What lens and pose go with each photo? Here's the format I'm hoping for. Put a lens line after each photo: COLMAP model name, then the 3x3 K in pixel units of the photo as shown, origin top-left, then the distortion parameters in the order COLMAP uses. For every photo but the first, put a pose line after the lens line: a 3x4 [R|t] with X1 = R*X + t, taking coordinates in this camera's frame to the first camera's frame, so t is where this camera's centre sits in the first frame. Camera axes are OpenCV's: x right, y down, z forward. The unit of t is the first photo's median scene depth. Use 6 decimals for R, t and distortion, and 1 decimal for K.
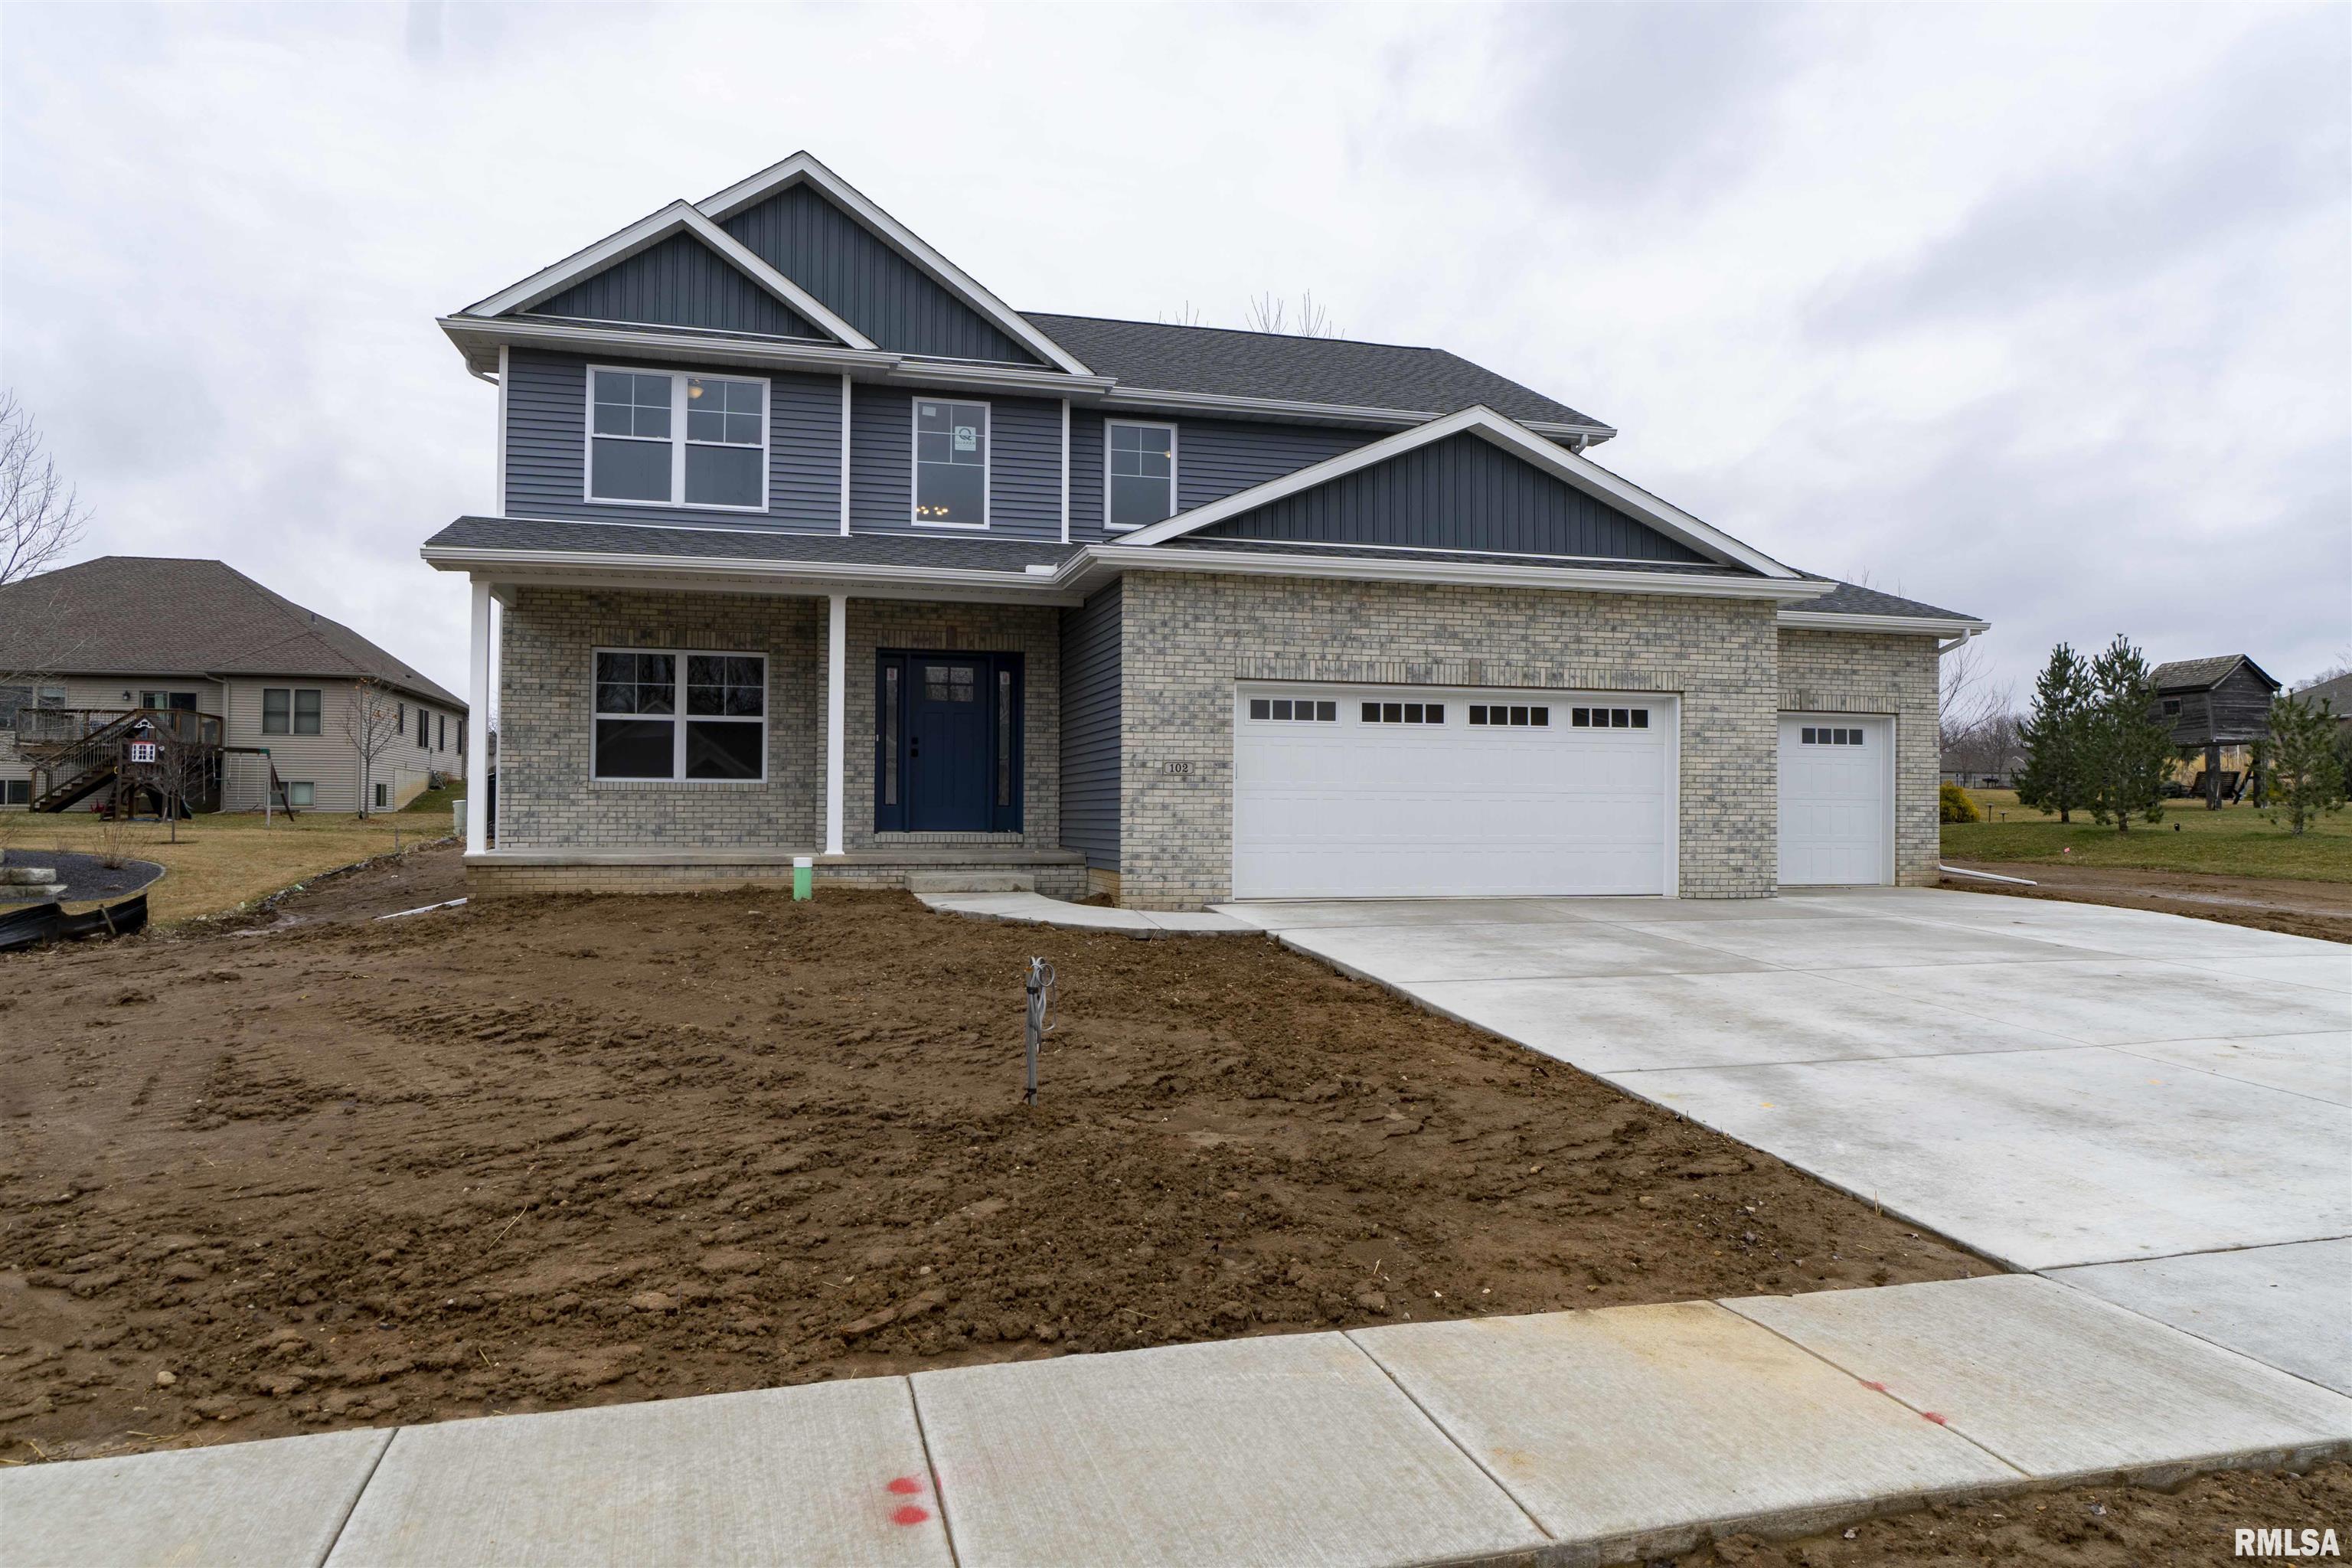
lens RADIAL K [[1445.4, 0, 1173.4], [0, 1445.4, 767.8], [0, 0, 1]] dist [-0.004484, -0.000362]
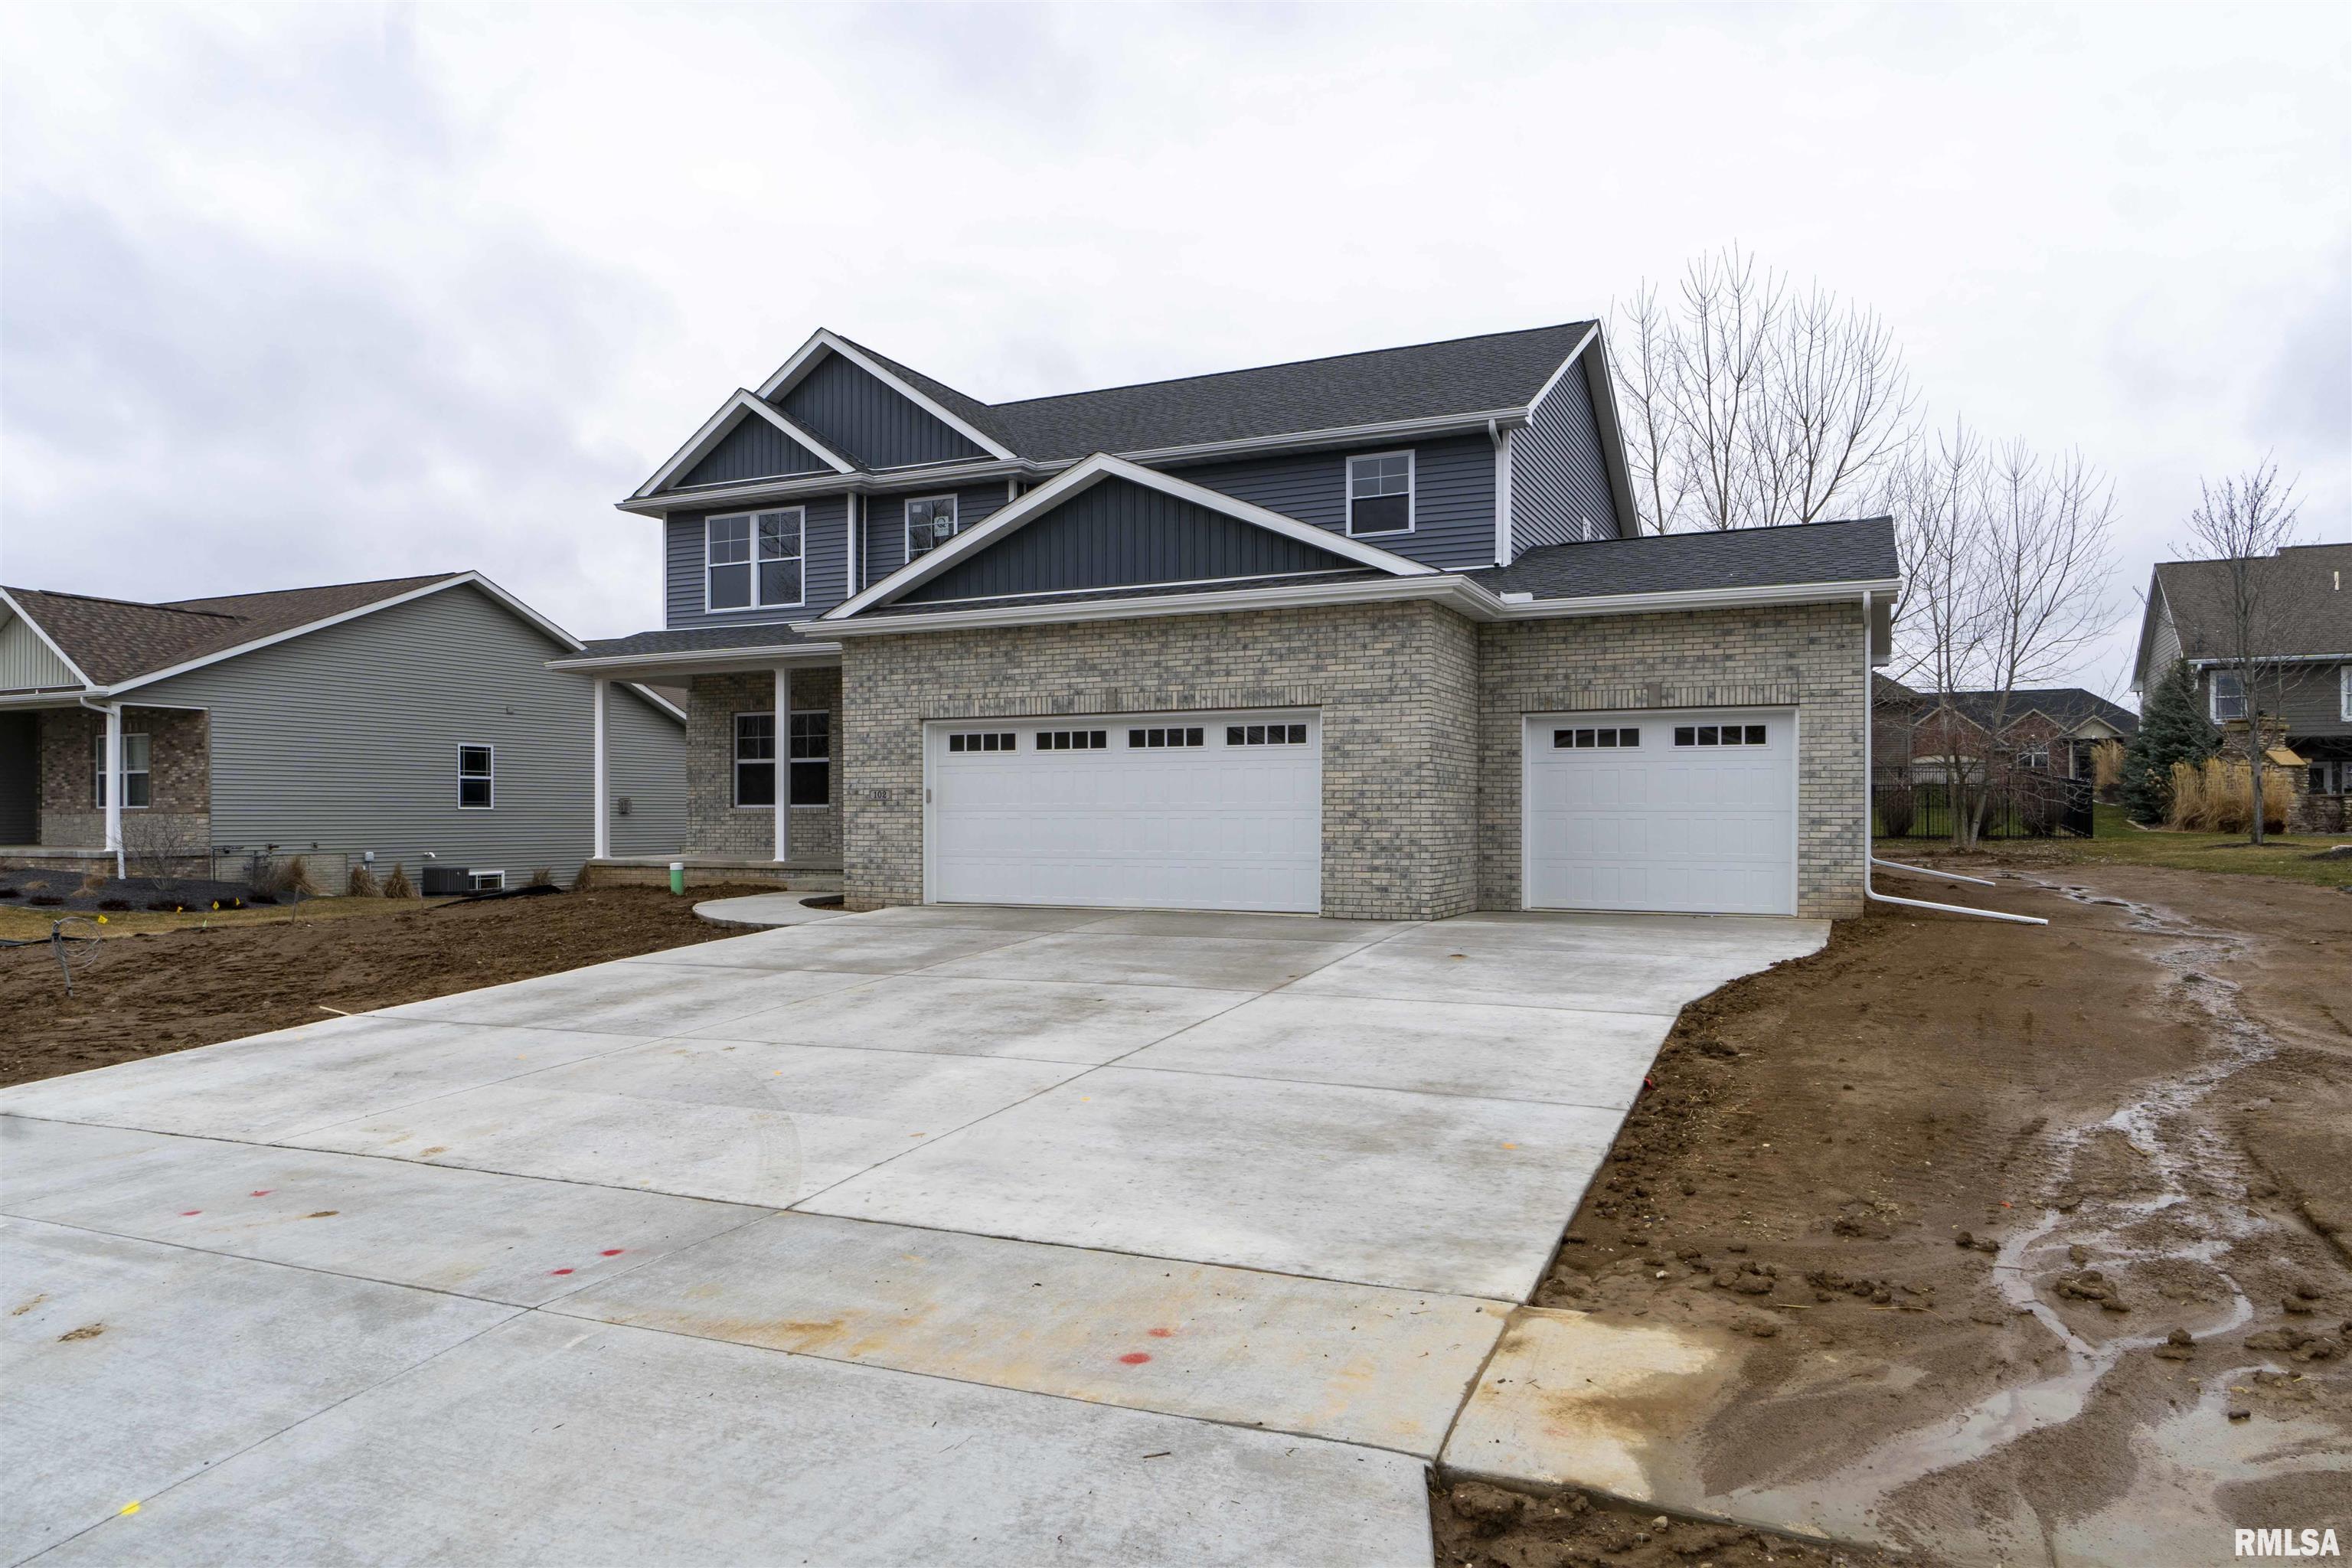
lens RADIAL K [[1473.7, 0, 1174.9], [0, 1473.7, 803.9], [0, 0, 1]] dist [0.001066, -0.000162]
pose [[0.770496, -0.012552, -0.637321, 0.919383], [0.024844, 0.999638, 0.010349, 0.001275], [0.636960, -0.023807, 0.770529, 0.174229]]
